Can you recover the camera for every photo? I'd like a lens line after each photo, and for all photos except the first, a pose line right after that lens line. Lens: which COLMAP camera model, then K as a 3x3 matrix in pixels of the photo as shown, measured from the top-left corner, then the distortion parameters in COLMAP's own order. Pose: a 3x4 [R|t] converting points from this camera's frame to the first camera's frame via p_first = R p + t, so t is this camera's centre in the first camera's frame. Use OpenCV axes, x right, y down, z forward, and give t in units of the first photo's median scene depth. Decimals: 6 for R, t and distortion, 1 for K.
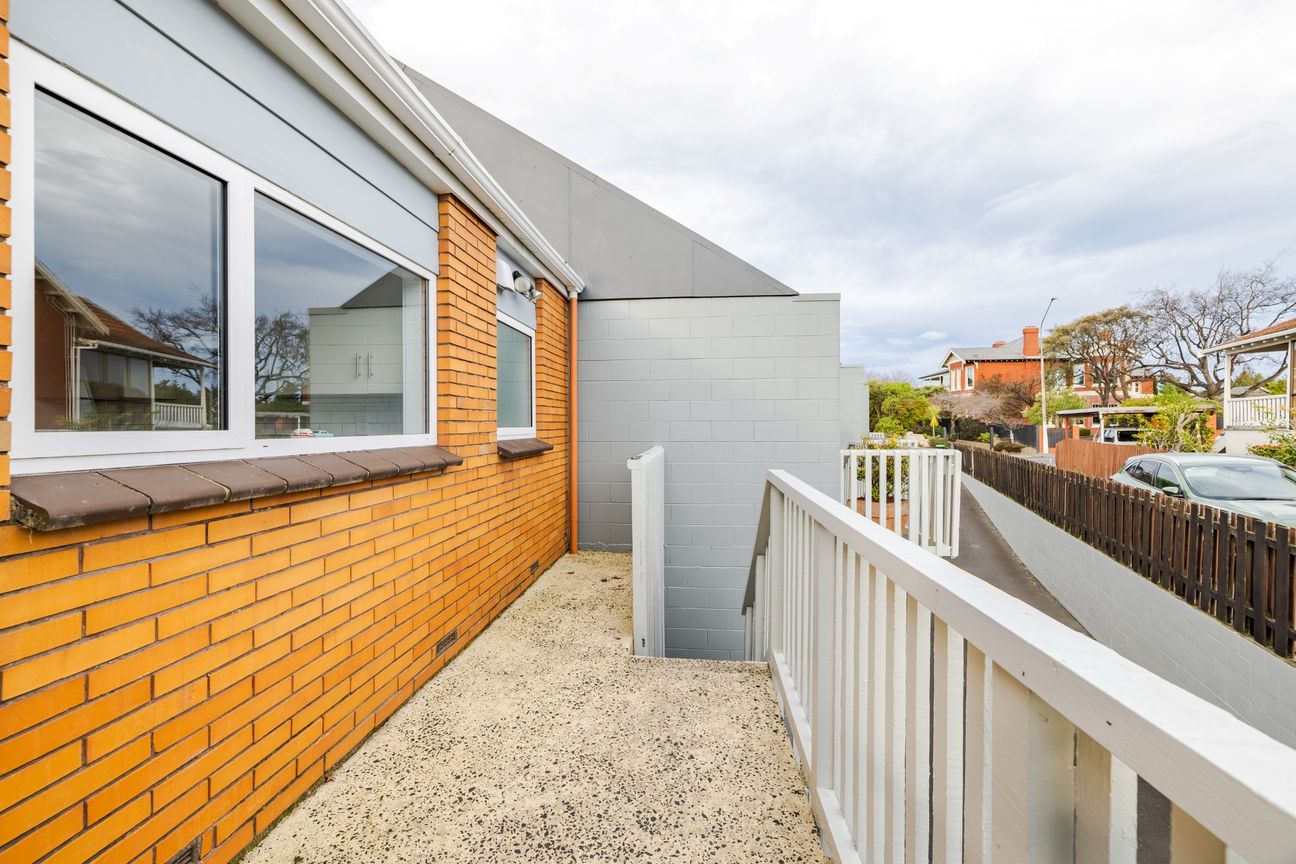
lens RADIAL K [[555.1, 0, 649.0], [0, 555.1, 428.5], [0, 0, 1]] dist [0.000490, -0.000001]
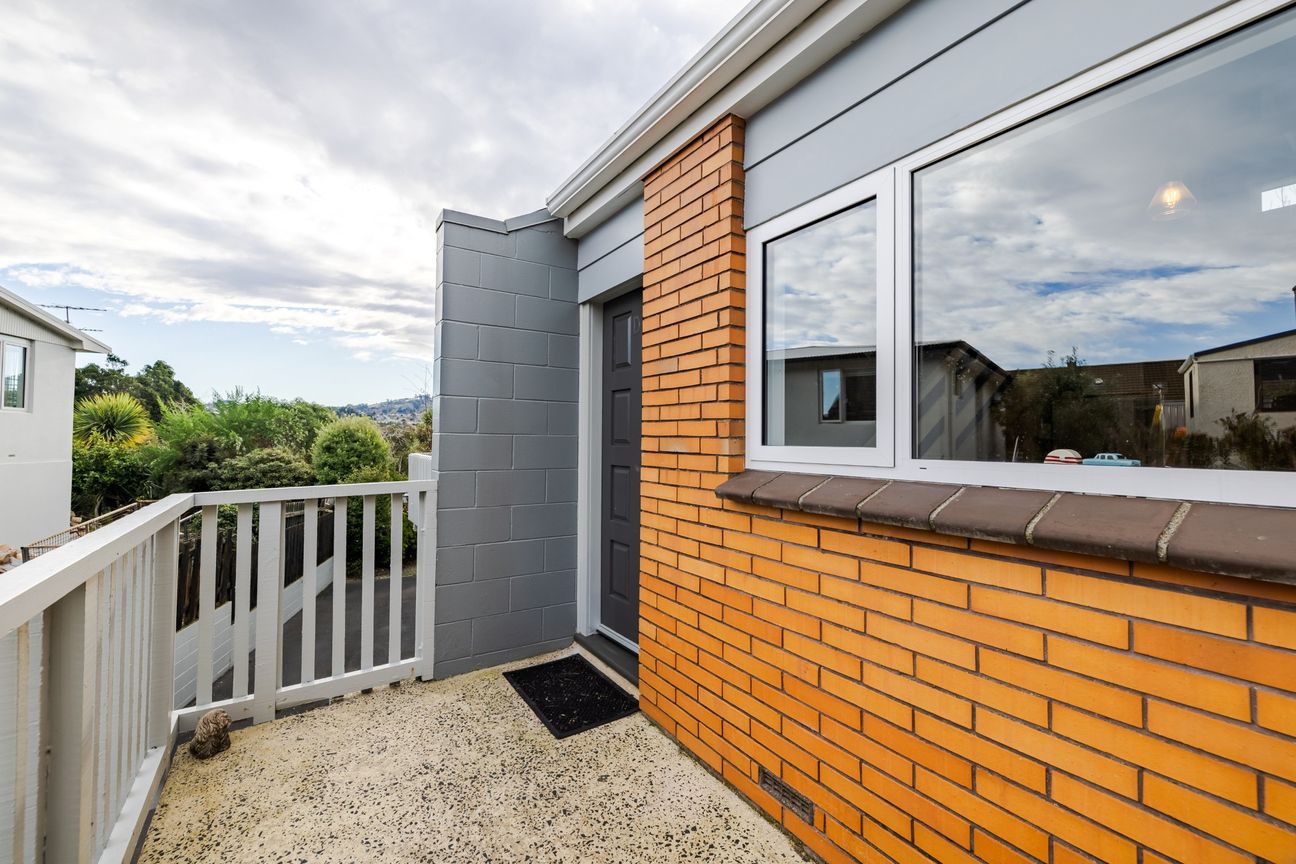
lens RADIAL K [[555.1, 0, 649.0], [0, 555.1, 428.5], [0, 0, 1]] dist [0.000490, -0.000001]
pose [[-0.794109, -0.019301, -0.607468, 0.140309], [-0.011346, 0.999792, -0.016934, -0.008805], [0.607669, -0.006555, -0.794163, 1.452245]]
